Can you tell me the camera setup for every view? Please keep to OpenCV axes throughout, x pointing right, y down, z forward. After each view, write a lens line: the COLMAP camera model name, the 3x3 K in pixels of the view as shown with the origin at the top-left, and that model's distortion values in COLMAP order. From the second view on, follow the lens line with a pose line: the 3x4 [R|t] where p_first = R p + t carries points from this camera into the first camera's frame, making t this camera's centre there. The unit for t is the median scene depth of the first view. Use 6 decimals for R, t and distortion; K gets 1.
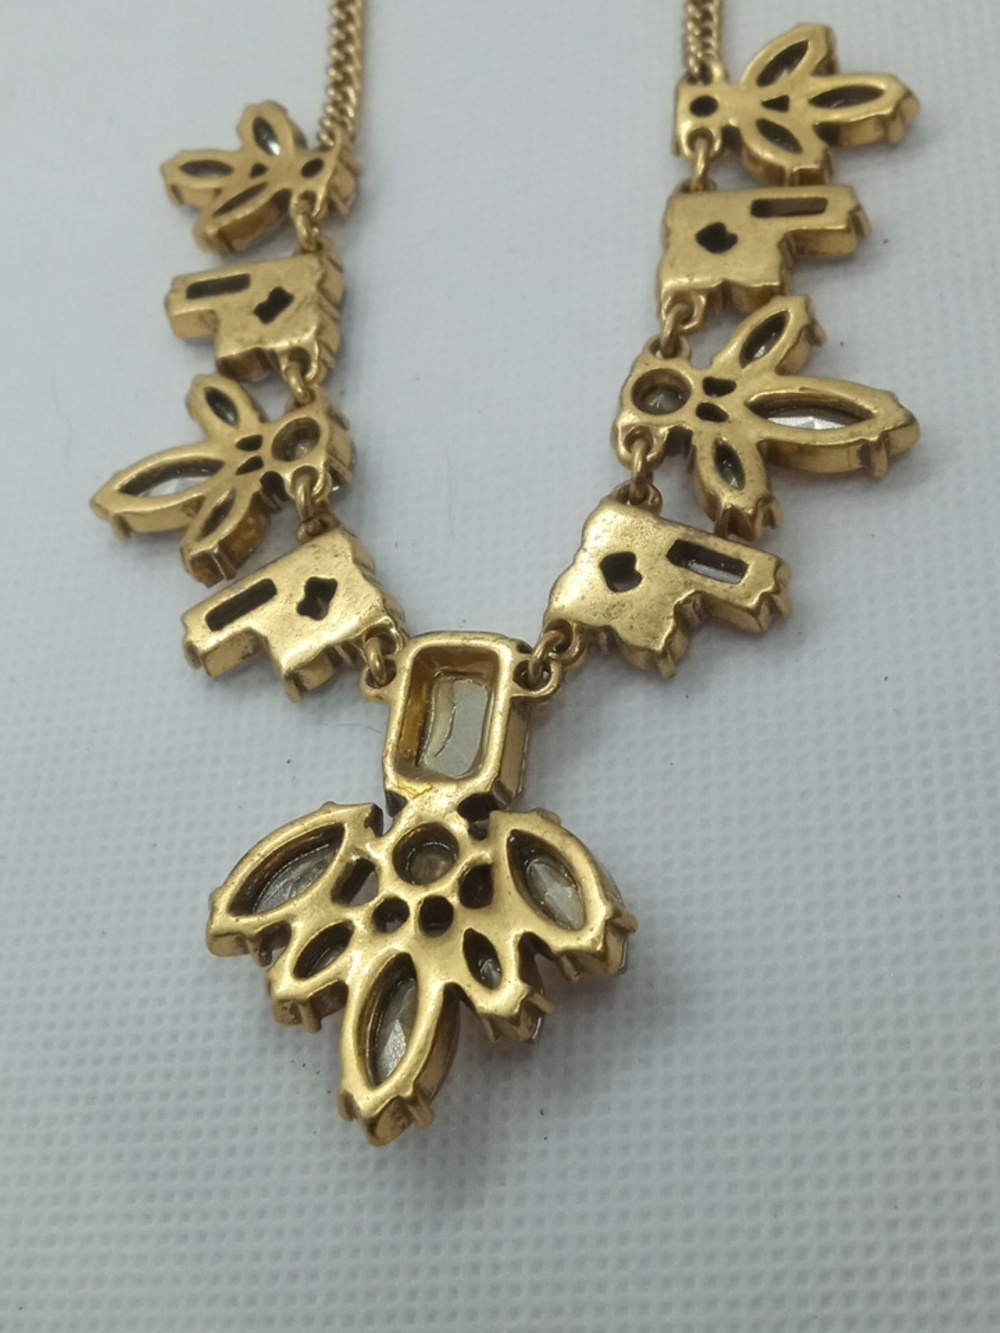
lens RADIAL K [[1733.0, 0, 464.1], [0, 1733.0, 671.5], [0, 0, 1]] dist [0.177331, -0.701819]
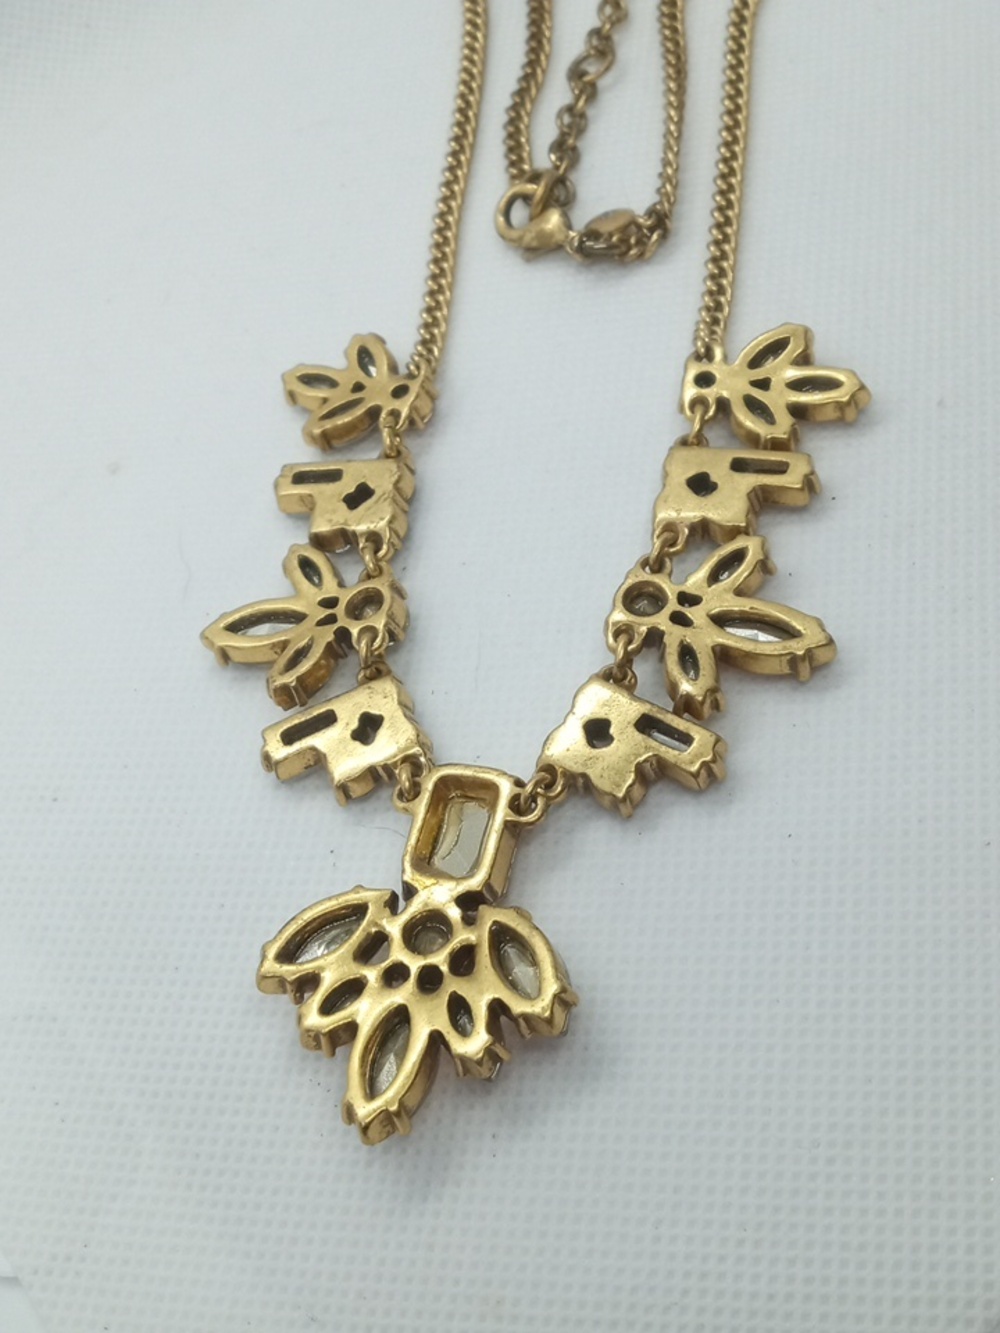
lens RADIAL K [[1733.0, 0, 464.1], [0, 1733.0, 671.5], [0, 0, 1]] dist [0.177331, -0.701819]
pose [[0.994355, 0.100821, -0.033057, 0.026909], [-0.102734, 0.992746, -0.062464, -0.010937], [0.026520, 0.065507, 0.997500, -0.304921]]
